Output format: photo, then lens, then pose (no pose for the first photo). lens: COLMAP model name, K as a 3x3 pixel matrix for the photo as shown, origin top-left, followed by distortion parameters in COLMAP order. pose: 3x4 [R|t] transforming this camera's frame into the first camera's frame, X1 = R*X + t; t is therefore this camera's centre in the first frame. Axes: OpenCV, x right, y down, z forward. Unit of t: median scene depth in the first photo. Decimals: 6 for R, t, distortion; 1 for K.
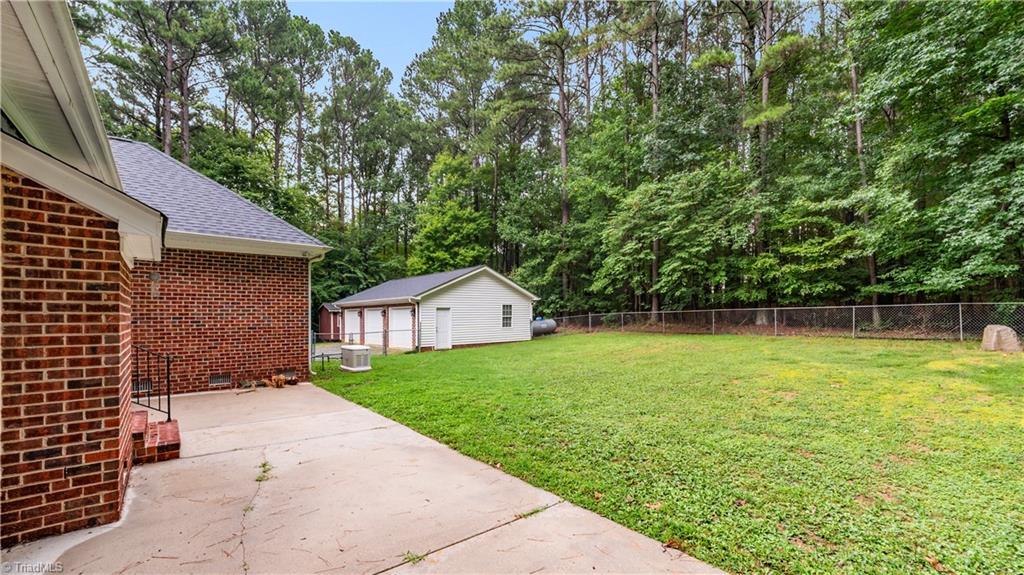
lens RADIAL K [[406.5, 0, 520.7], [0, 406.5, 310.5], [0, 0, 1]] dist [-0.000477, 0.000005]
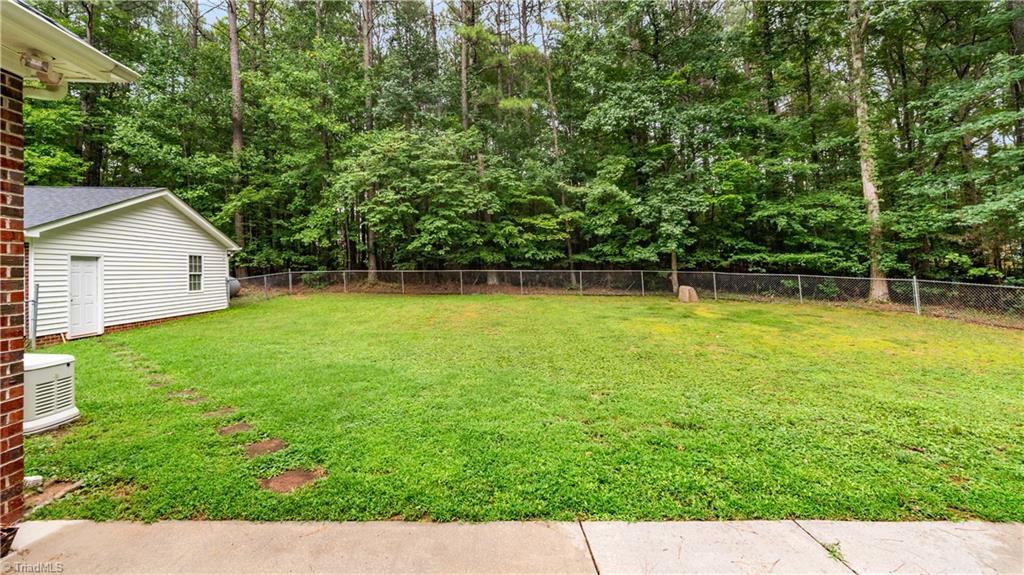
lens RADIAL K [[405.3, 0, 475.7], [0, 405.3, 255.6], [0, 0, 1]] dist [-0.000957, -0.000067]
pose [[0.649803, 0.045737, 0.758725, -0.265258], [-0.024768, 0.998932, -0.039005, 0.000530], [-0.759699, 0.006554, 0.650242, 0.288934]]
